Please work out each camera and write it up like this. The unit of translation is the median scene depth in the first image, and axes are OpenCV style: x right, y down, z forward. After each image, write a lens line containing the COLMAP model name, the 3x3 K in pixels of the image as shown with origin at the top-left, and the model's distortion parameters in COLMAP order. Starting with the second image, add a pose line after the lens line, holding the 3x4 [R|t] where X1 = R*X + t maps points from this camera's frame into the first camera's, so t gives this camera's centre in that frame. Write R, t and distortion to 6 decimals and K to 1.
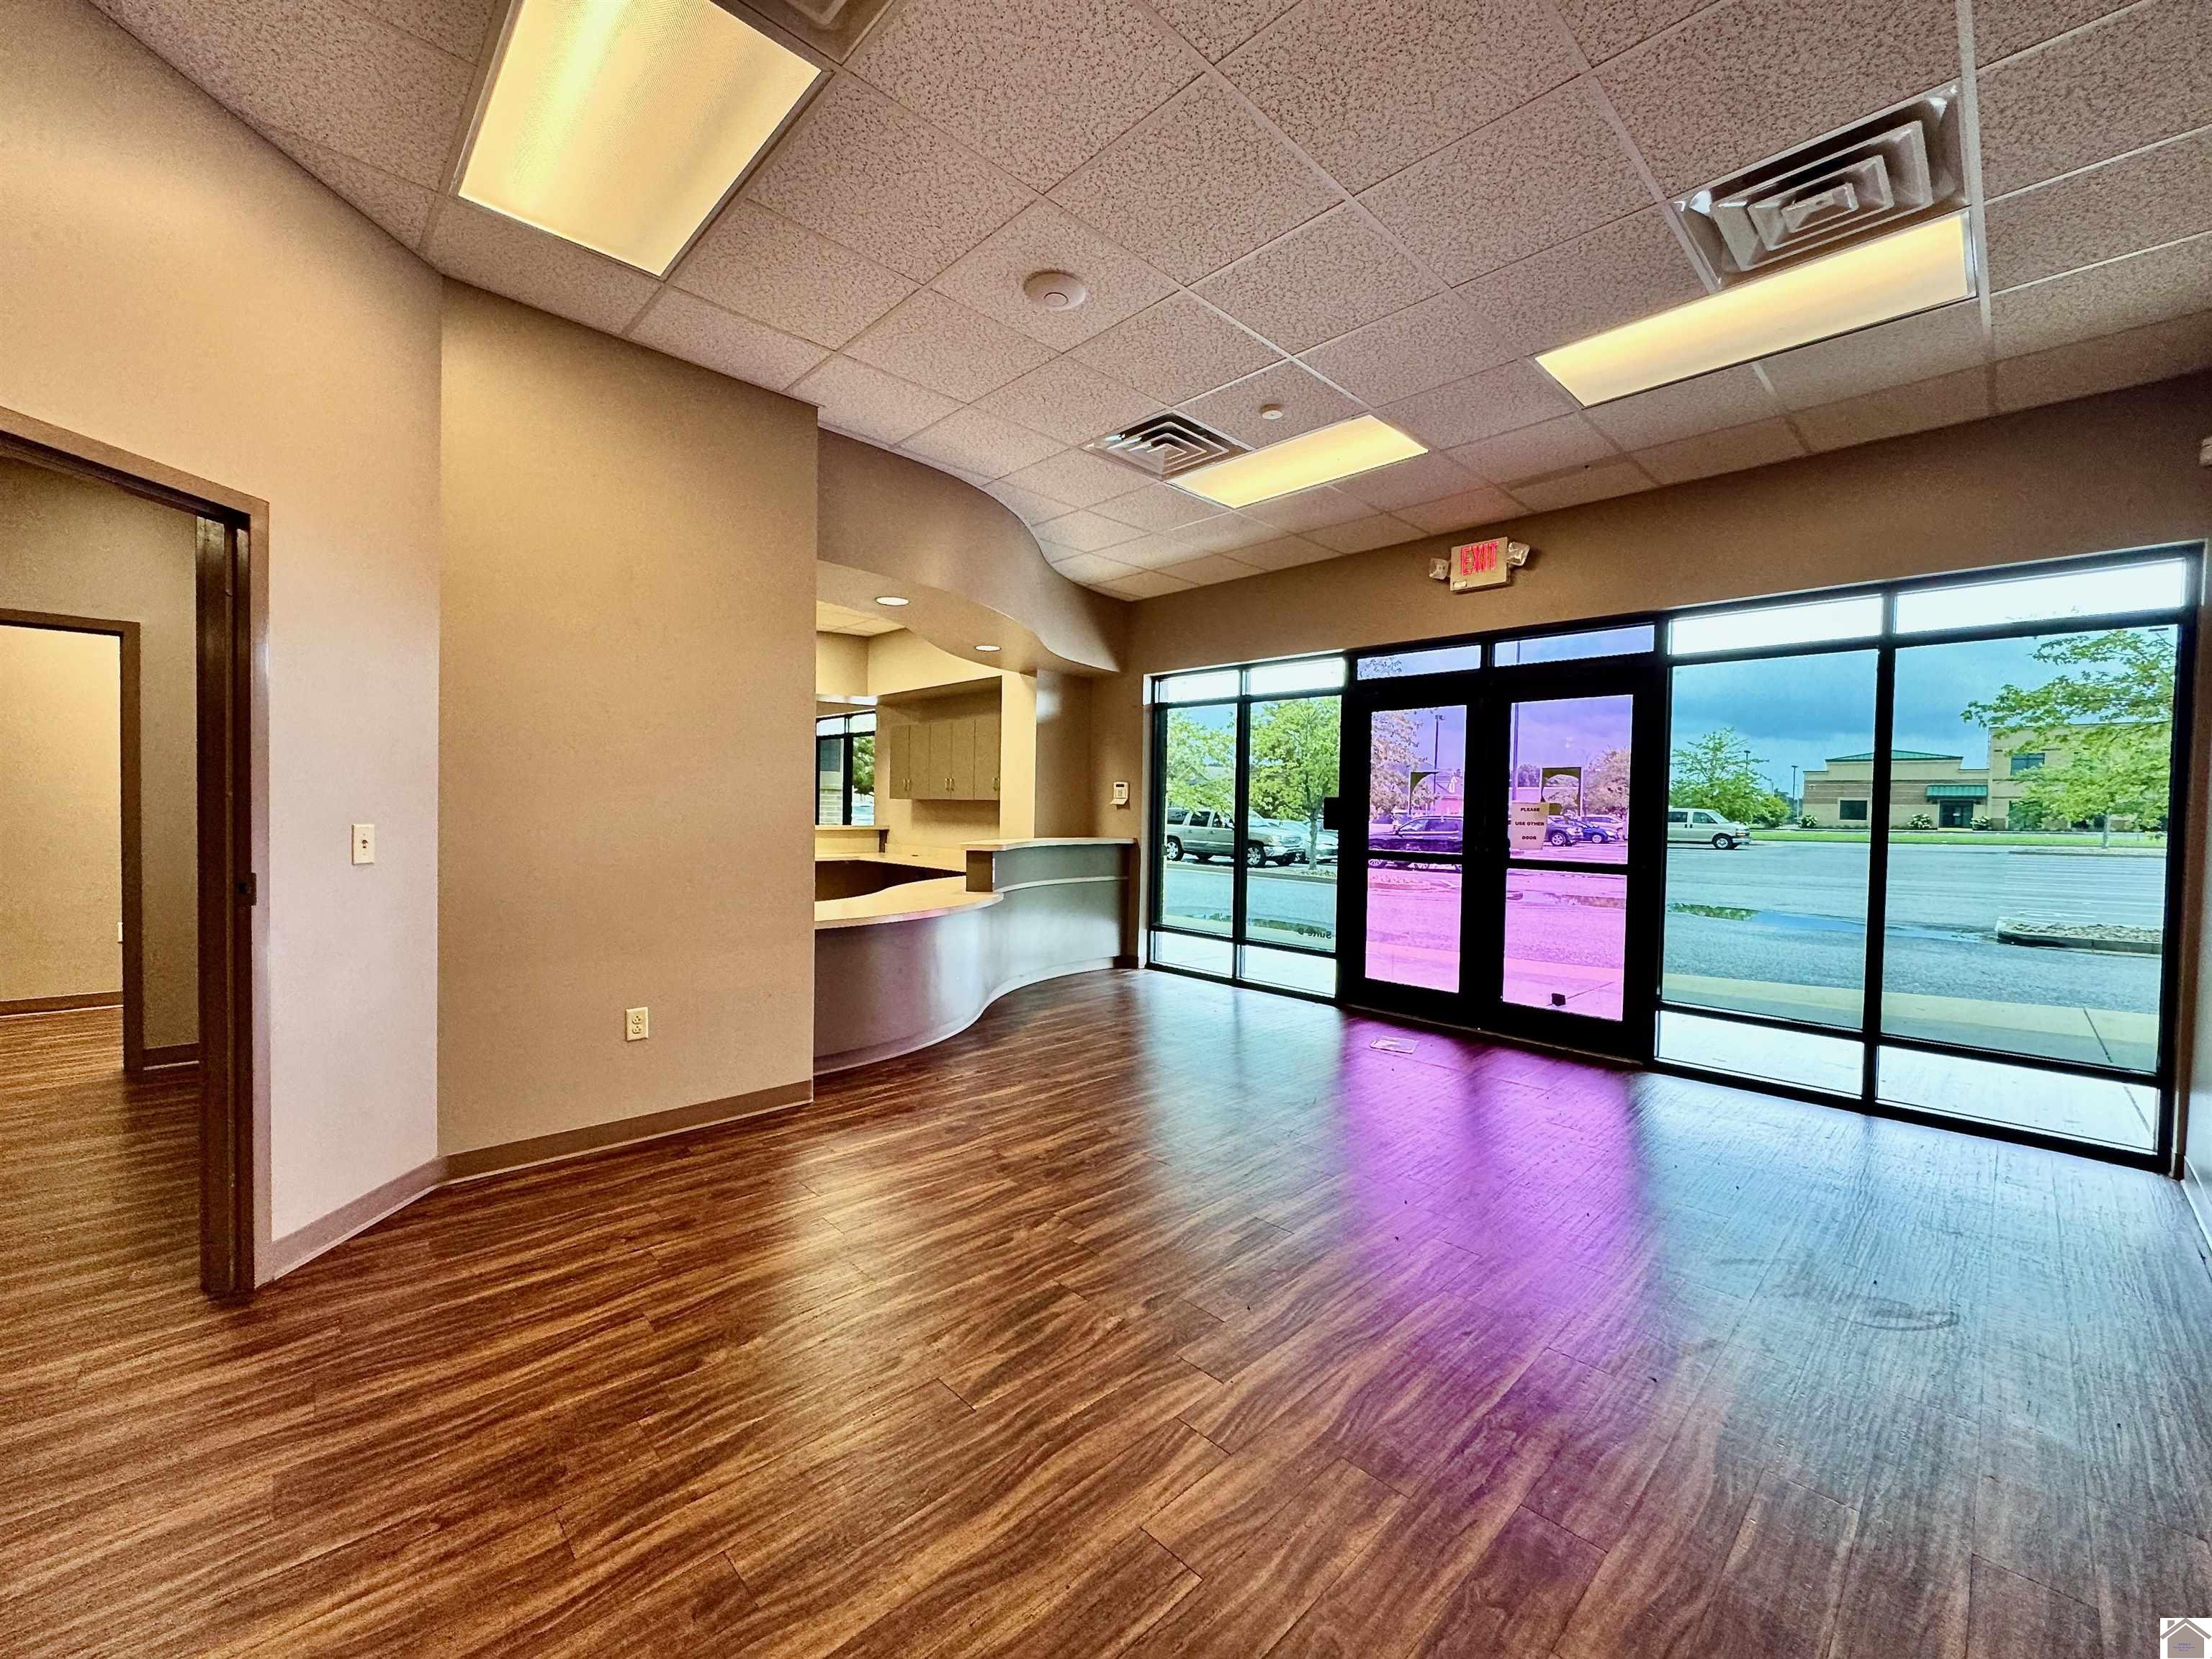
lens RADIAL K [[888.5, 0, 1097.7], [0, 888.5, 827.5], [0, 0, 1]] dist [0.000435, -0.000517]
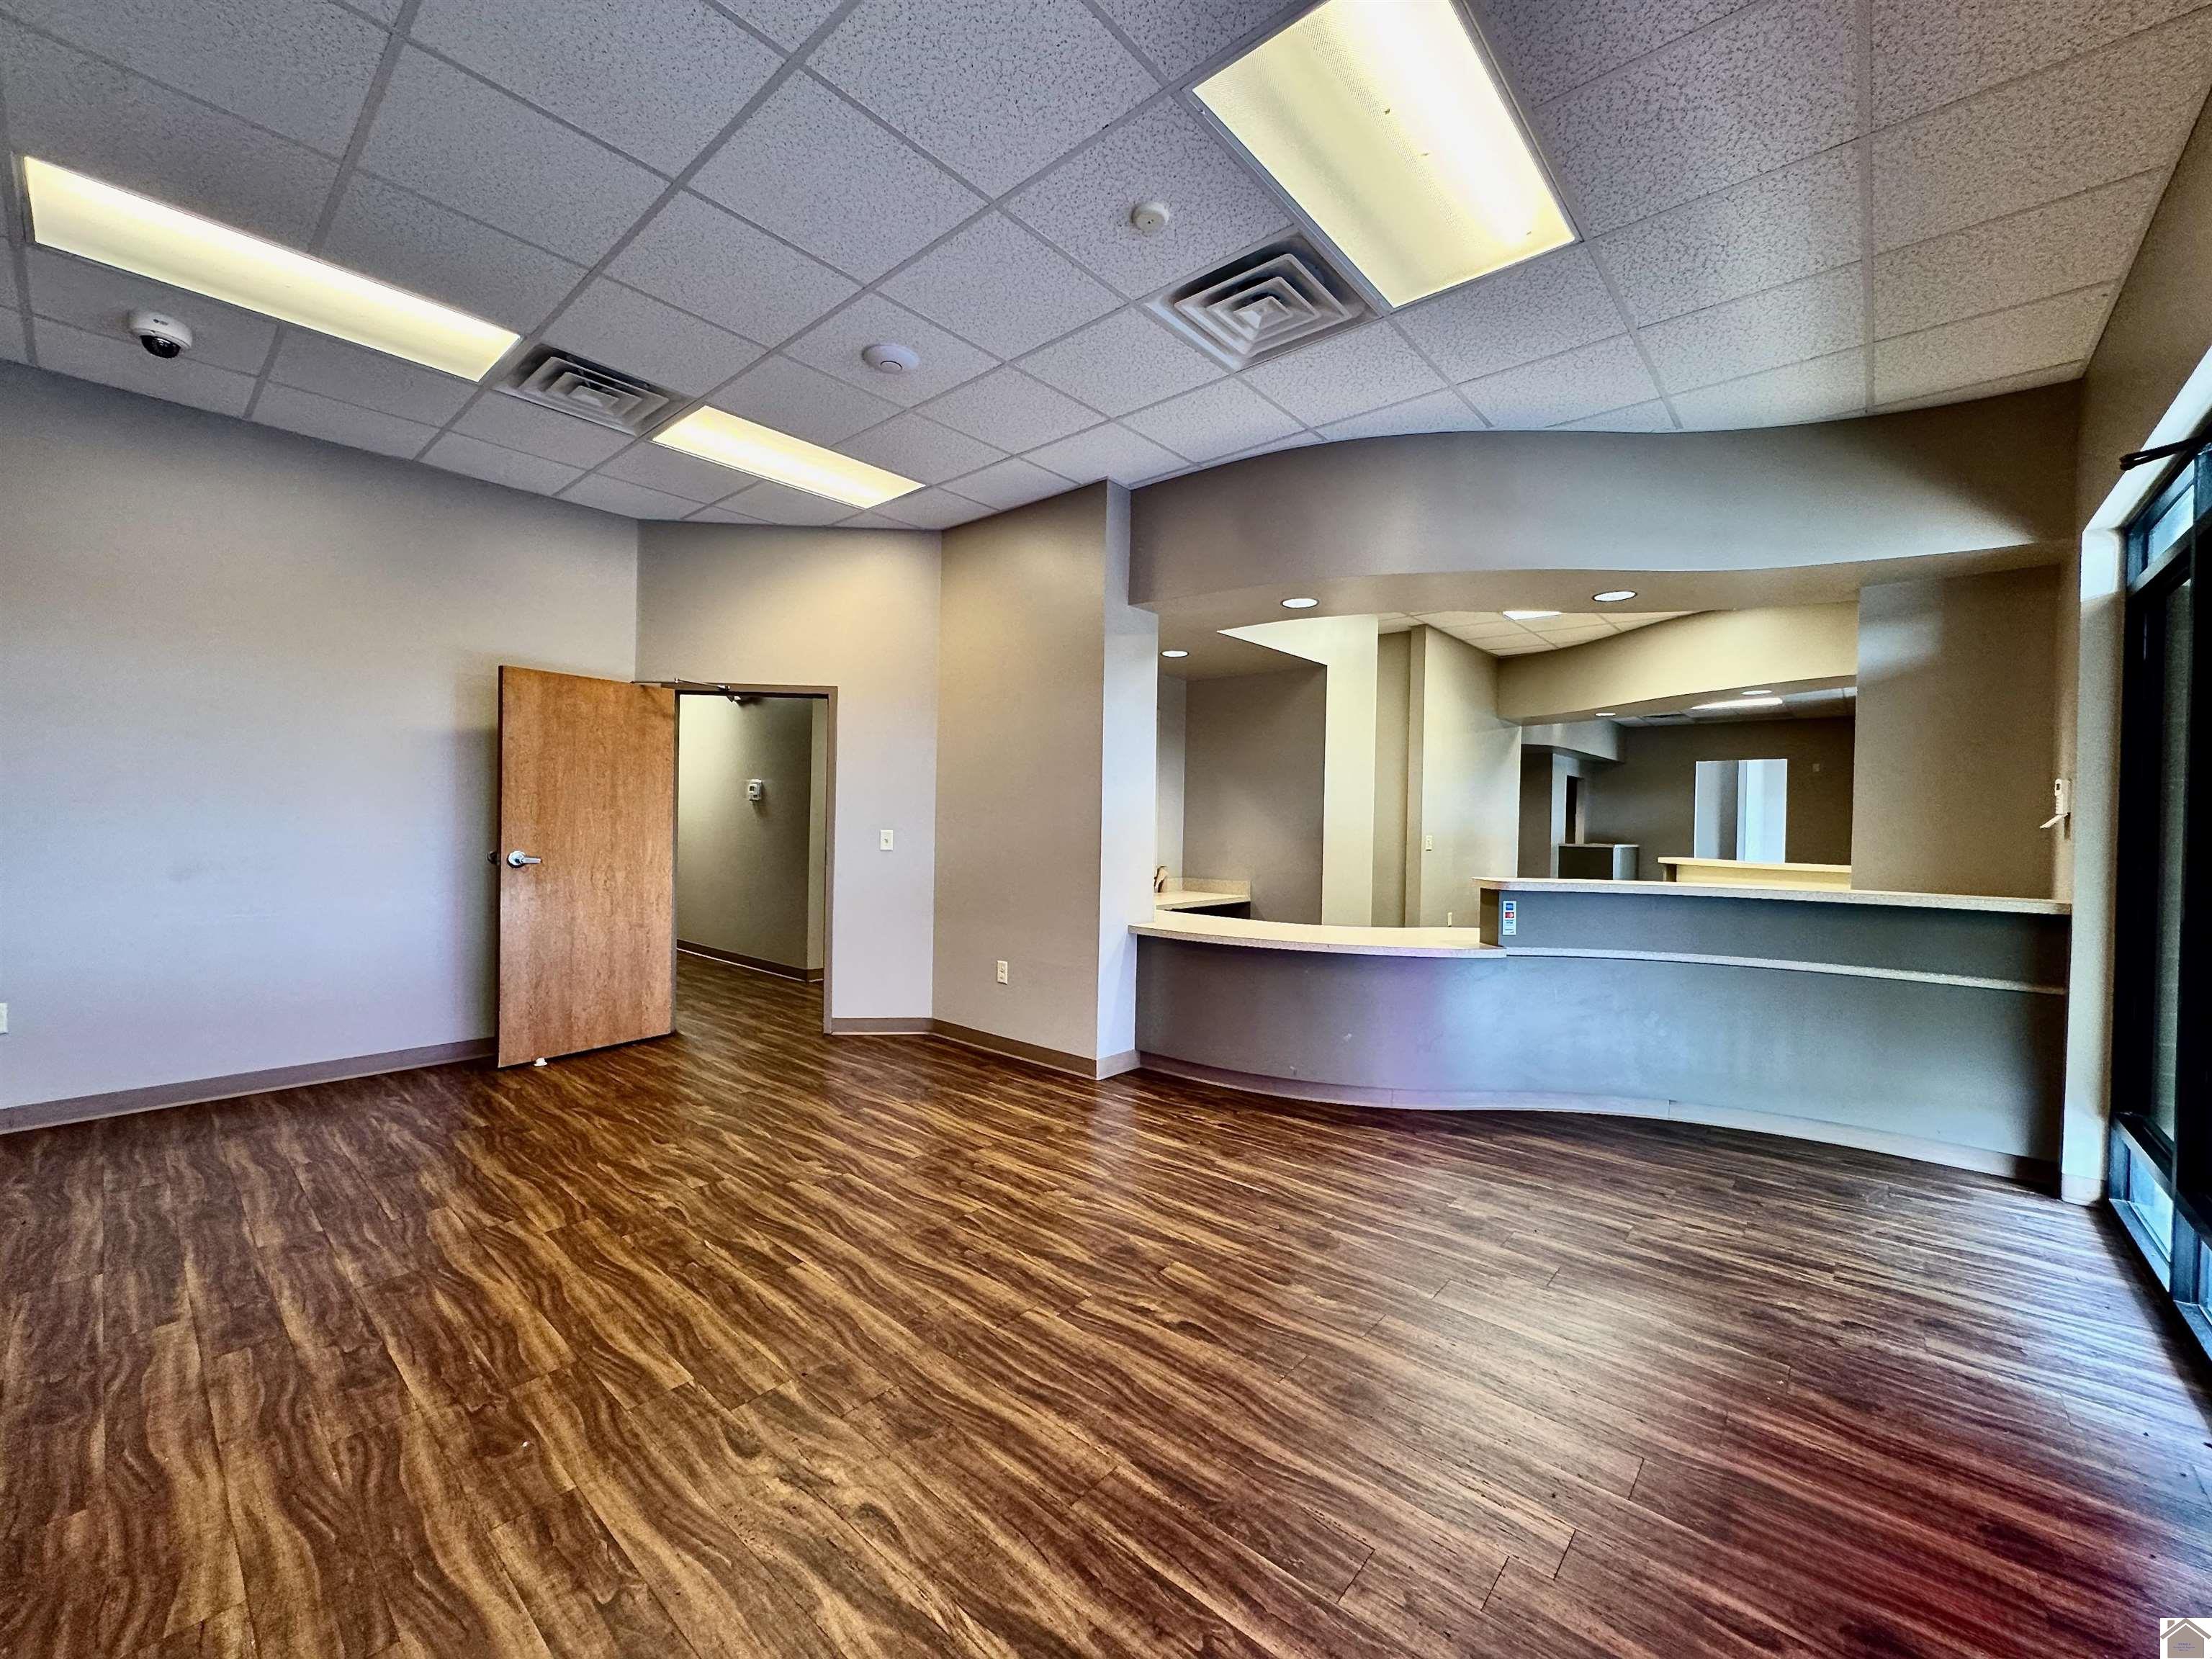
lens RADIAL K [[888.5, 0, 1107.3], [0, 888.5, 829.7], [0, 0, 1]] dist [0.000435, -0.000517]
pose [[0.088058, -0.006115, -0.996097, 0.944194], [-0.038904, 0.999197, -0.009573, -0.005040], [0.995355, 0.039595, 0.087749, 1.029014]]
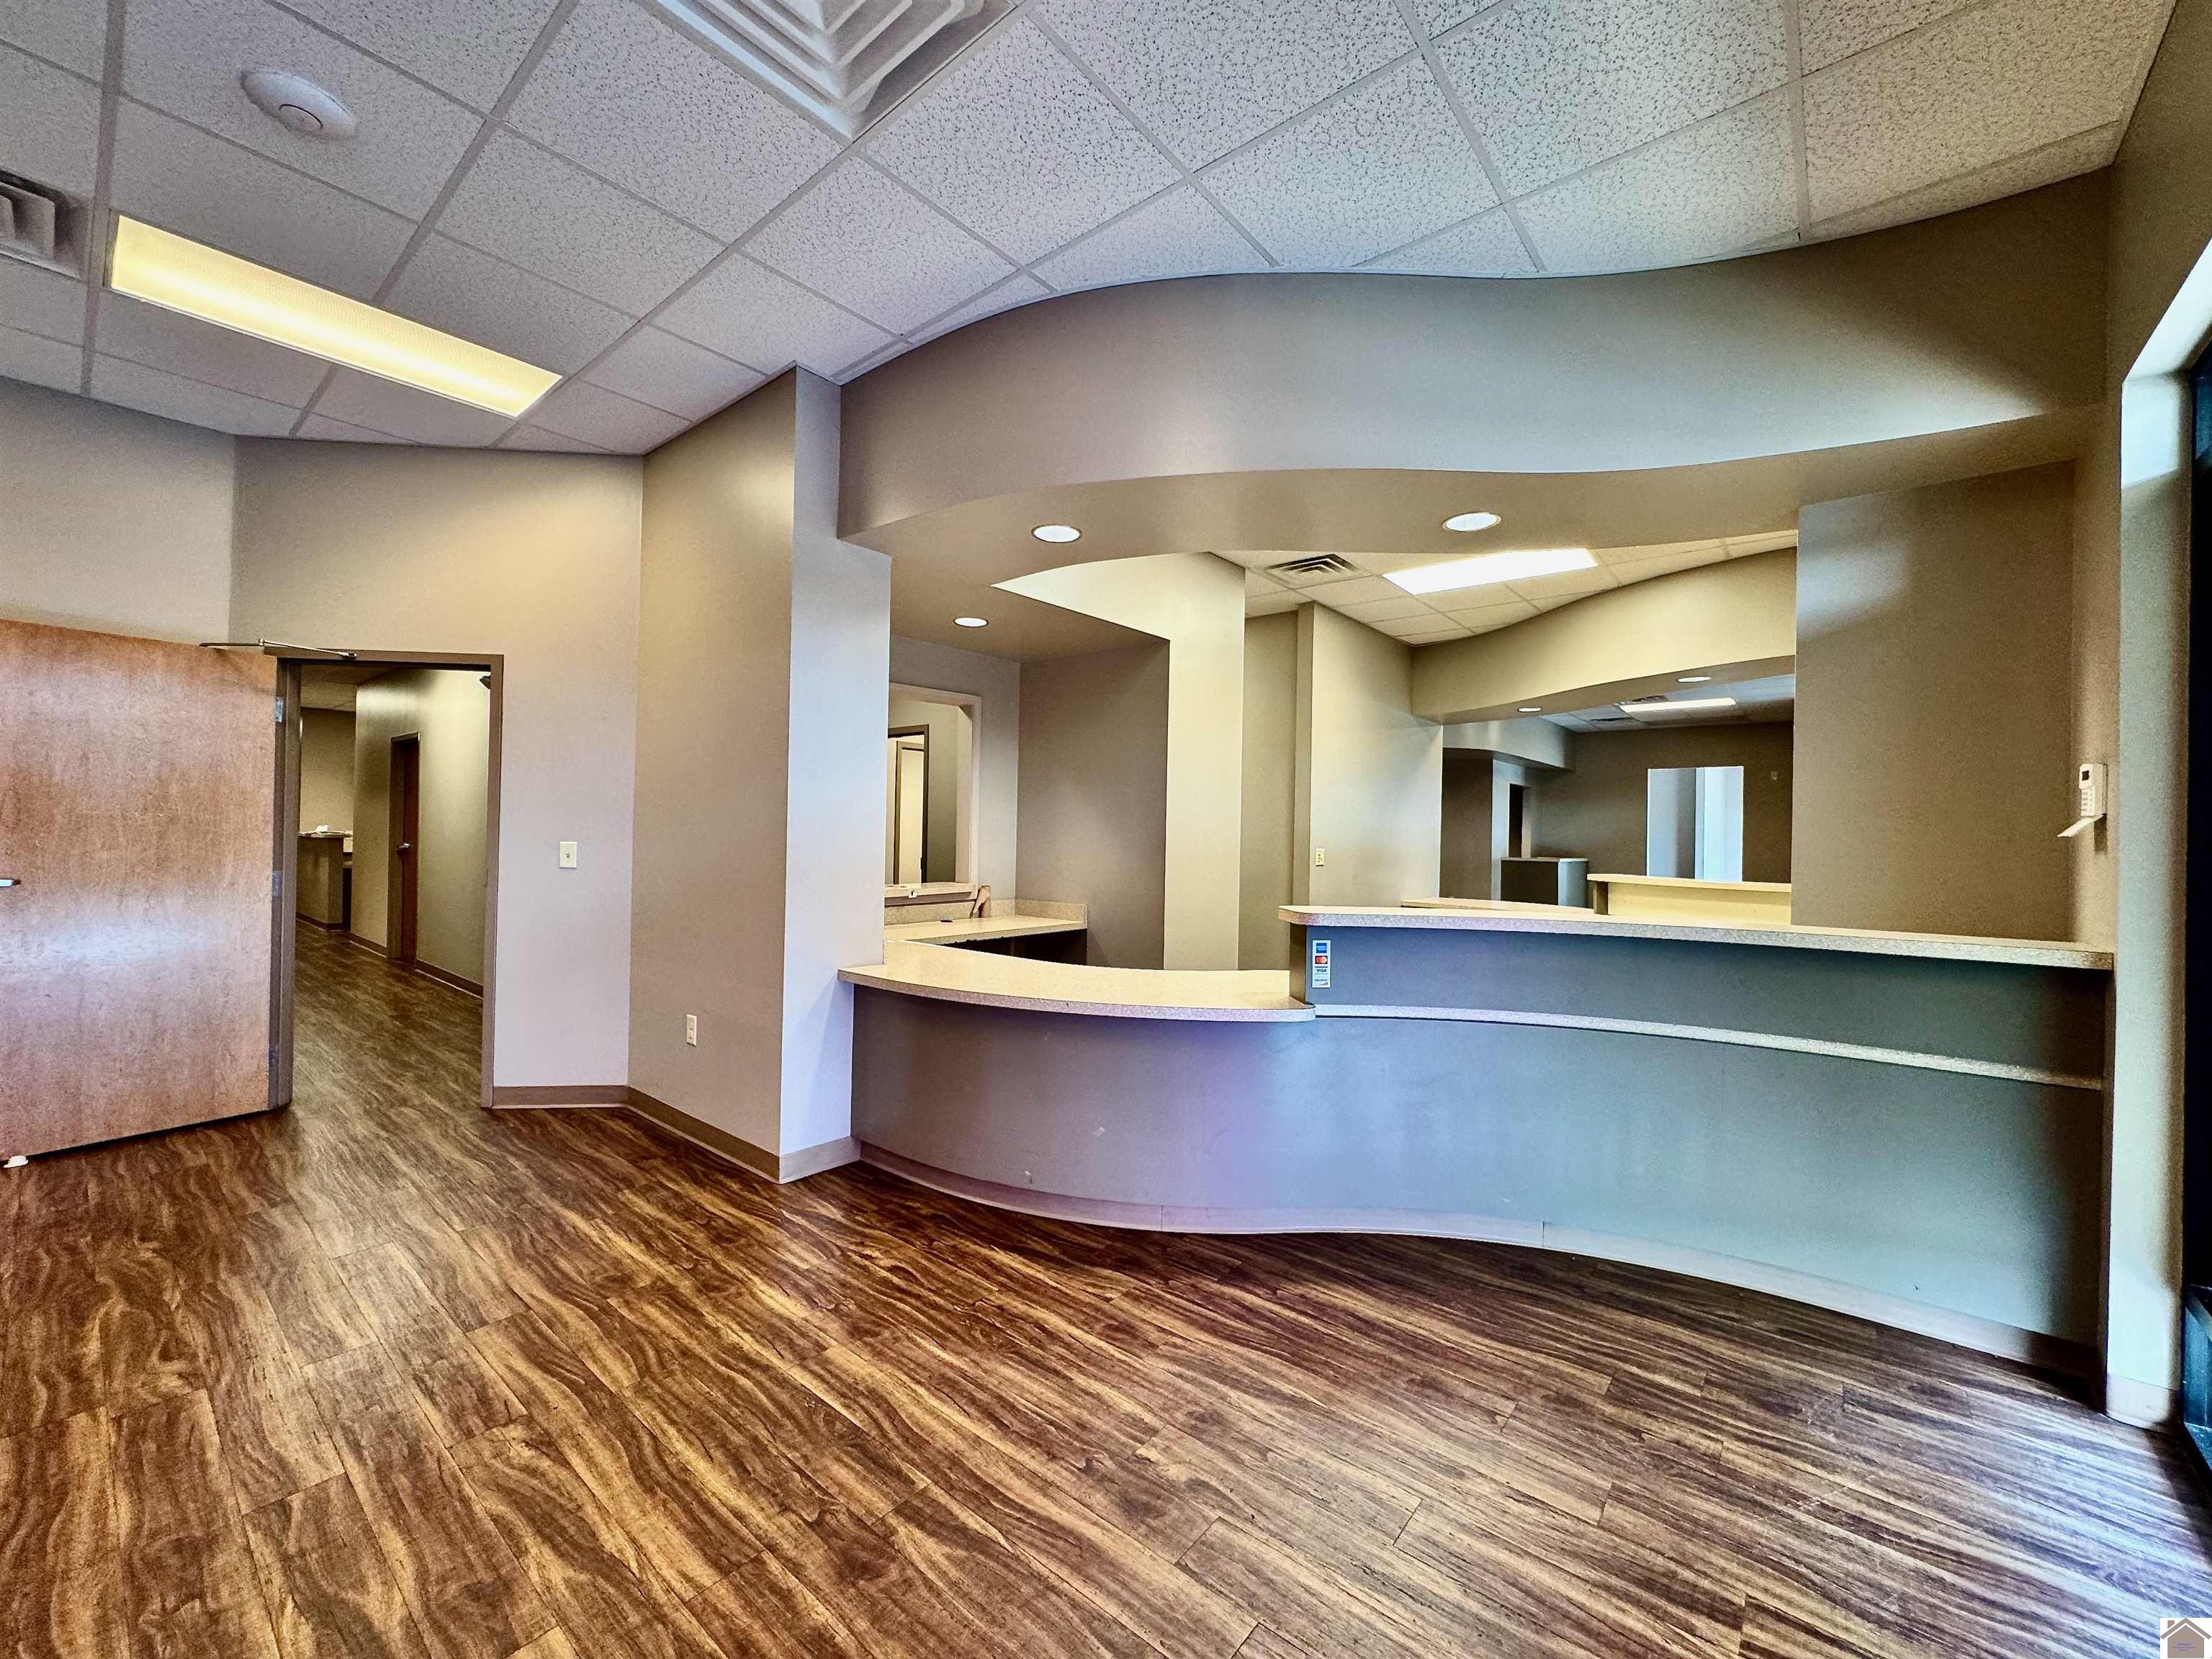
lens RADIAL K [[888.5, 0, 1106.3], [0, 888.5, 829.5], [0, 0, 1]] dist [0.000435, -0.000517]
pose [[0.108024, -0.021467, -0.993917, 0.629802], [-0.038821, 0.998913, -0.025795, -0.017572], [0.993390, 0.041372, 0.107073, 1.374386]]
